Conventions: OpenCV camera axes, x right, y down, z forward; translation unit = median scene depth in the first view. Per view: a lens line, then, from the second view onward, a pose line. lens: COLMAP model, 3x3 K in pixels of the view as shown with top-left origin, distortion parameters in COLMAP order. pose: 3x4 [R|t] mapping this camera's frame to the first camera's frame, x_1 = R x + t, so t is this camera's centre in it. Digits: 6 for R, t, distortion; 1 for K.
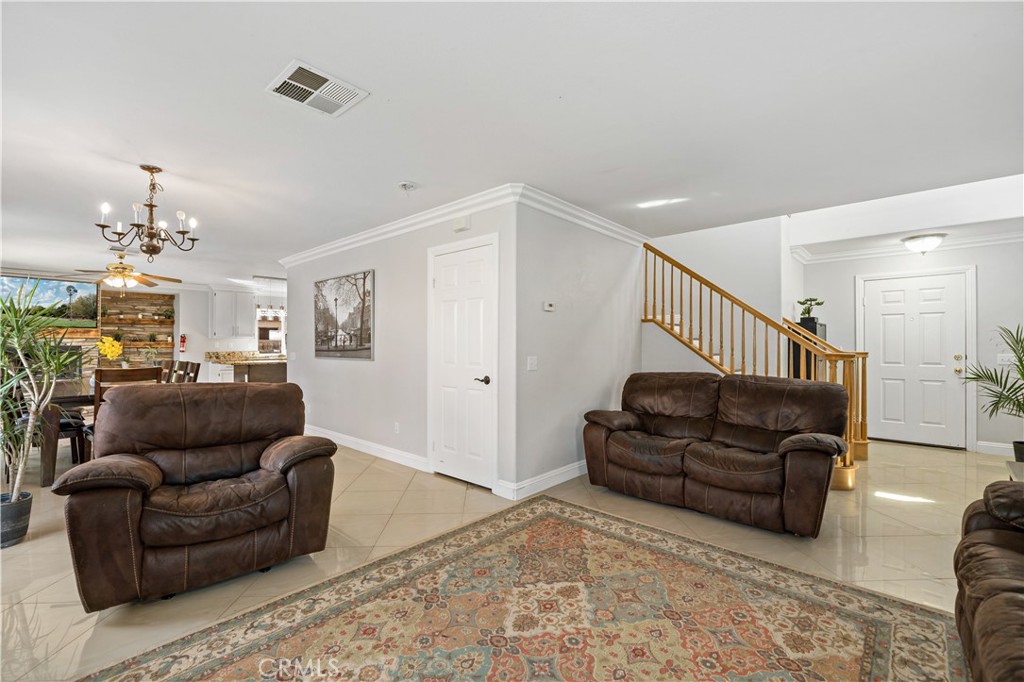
lens RADIAL K [[445.5, 0, 503.2], [0, 445.5, 339.9], [0, 0, 1]] dist [-0.001990, 0.000005]
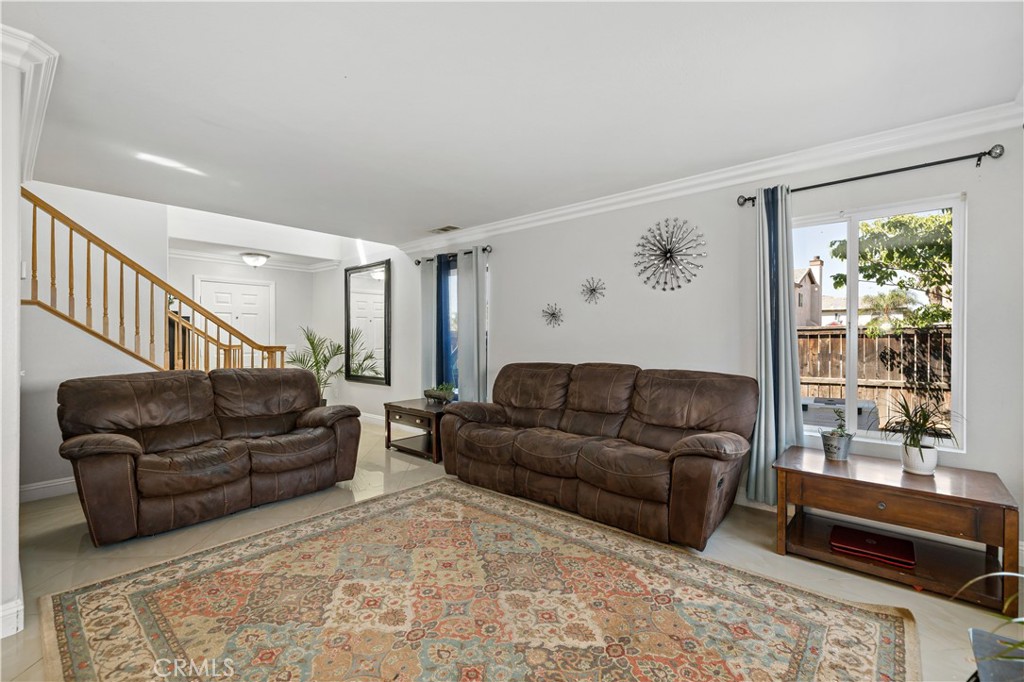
lens RADIAL K [[445.5, 0, 519.8], [0, 445.5, 337.7], [0, 0, 1]] dist [-0.001990, 0.000005]
pose [[-0.061191, 0.000307, 0.998126, -0.388925], [-0.010378, 0.999946, -0.000944, 0.002526], [-0.998072, -0.010416, -0.061184, 0.316724]]
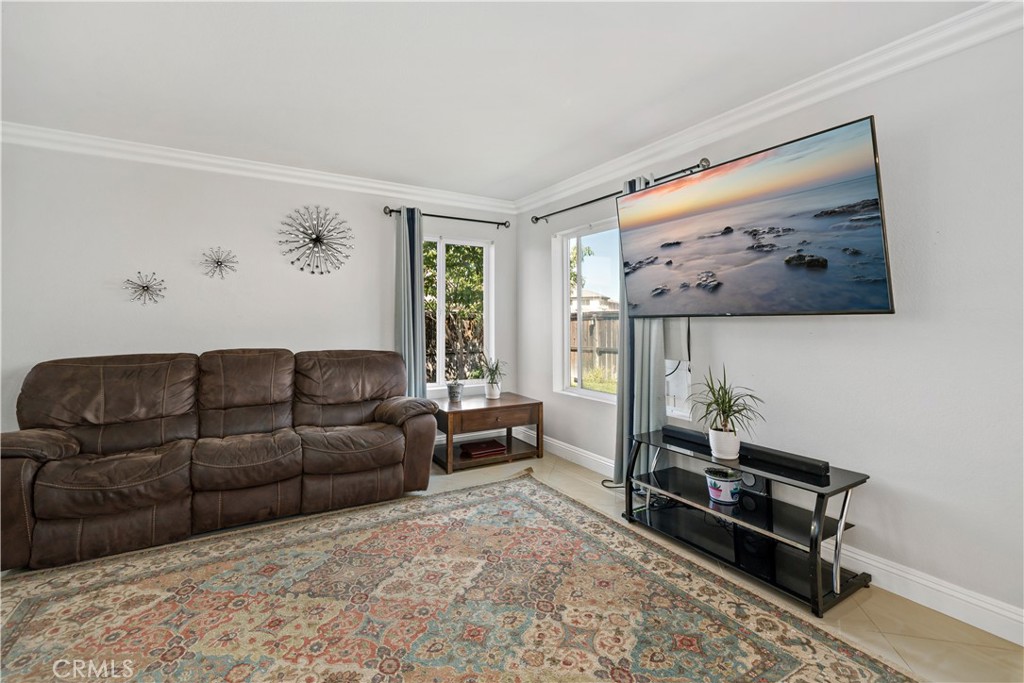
lens RADIAL K [[445.5, 0, 509.0], [0, 445.5, 298.0], [0, 0, 1]] dist [-0.001990, 0.000005]
pose [[-0.963678, 0.014940, 0.266647, -0.177105], [-0.003202, 0.997716, -0.067473, 0.012395], [-0.267047, -0.065876, -0.961429, 0.683318]]
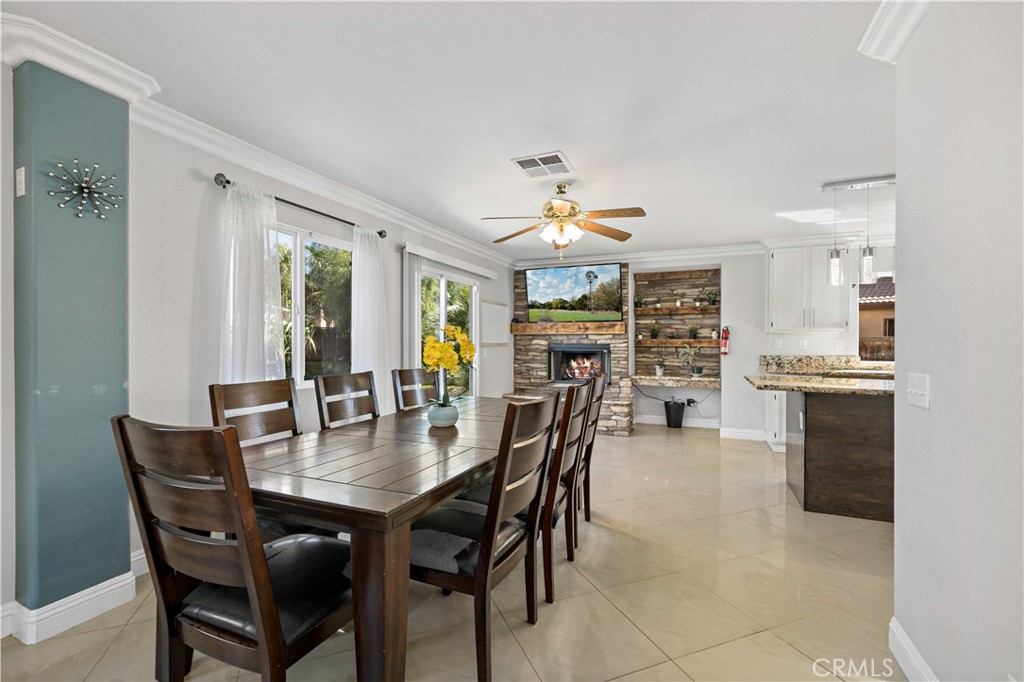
lens RADIAL K [[445.5, 0, 510.6], [0, 445.5, 337.2], [0, 0, 1]] dist [-0.001990, 0.000005]
pose [[0.335463, -0.008370, -0.942016, -0.415192], [0.006652, 0.999957, -0.006516, 0.008688], [0.942030, -0.004081, 0.335505, 0.938454]]
